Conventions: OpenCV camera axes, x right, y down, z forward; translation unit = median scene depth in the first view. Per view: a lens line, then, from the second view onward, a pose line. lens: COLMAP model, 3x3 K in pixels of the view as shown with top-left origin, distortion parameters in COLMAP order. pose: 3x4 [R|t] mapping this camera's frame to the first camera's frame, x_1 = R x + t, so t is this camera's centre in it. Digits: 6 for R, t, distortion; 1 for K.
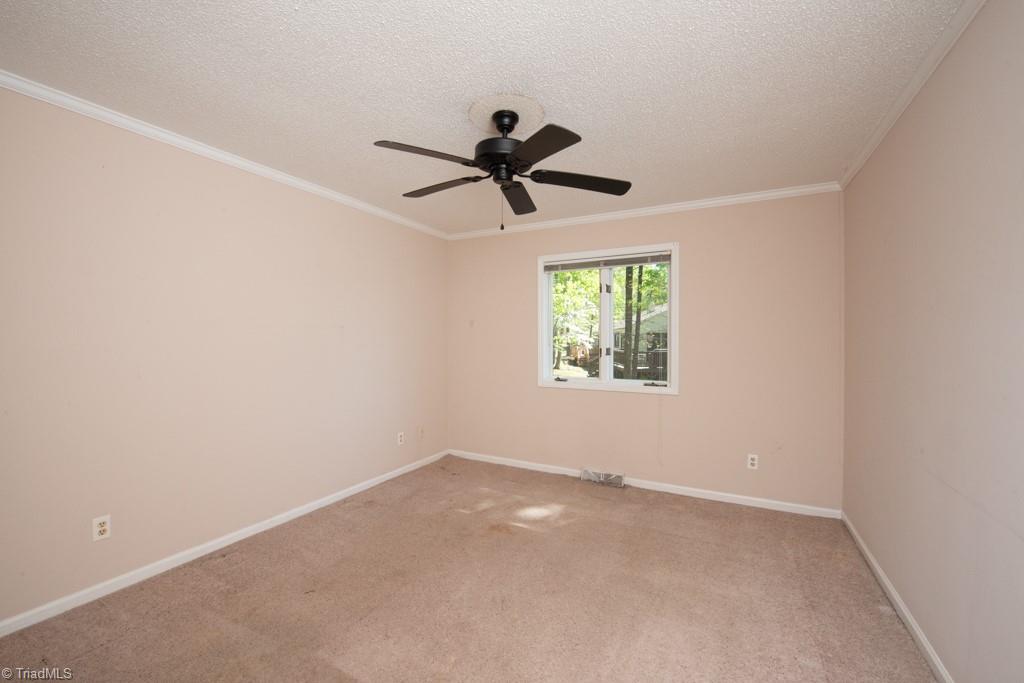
lens RADIAL K [[412.7, 0, 509.8], [0, 412.7, 337.7], [0, 0, 1]] dist [-0.008331, -0.001715]
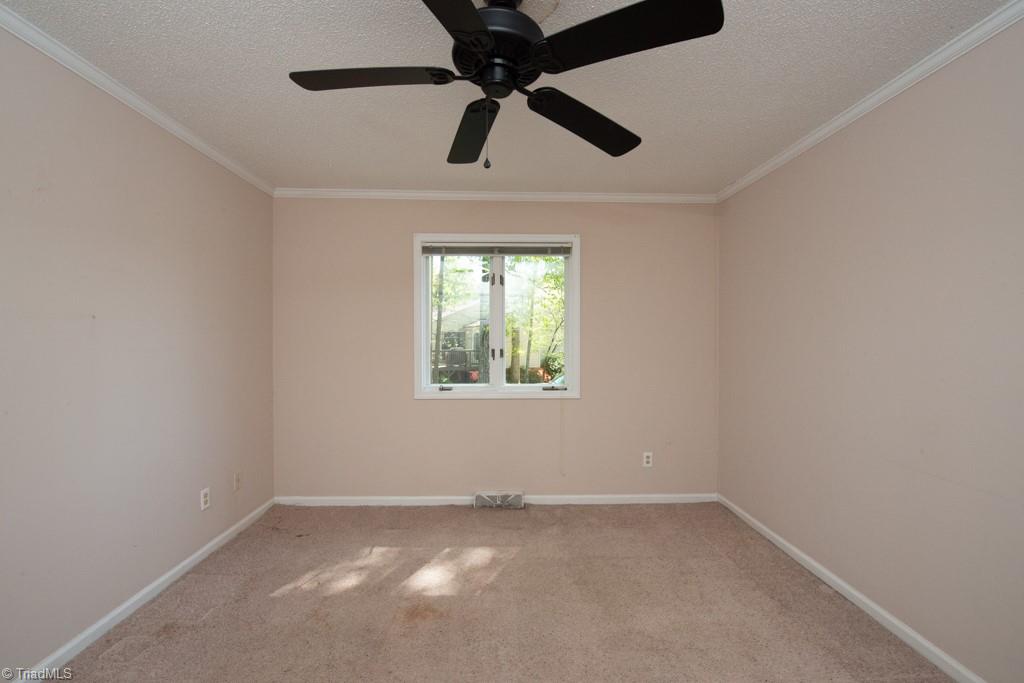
lens RADIAL K [[412.7, 0, 510.6], [0, 412.7, 342.0], [0, 0, 1]] dist [-0.008331, -0.001715]
pose [[0.869878, -0.006463, 0.493225, -0.183014], [-0.000170, 0.999910, 0.013402, -0.001579], [-0.493267, -0.011742, 0.869798, 0.258025]]
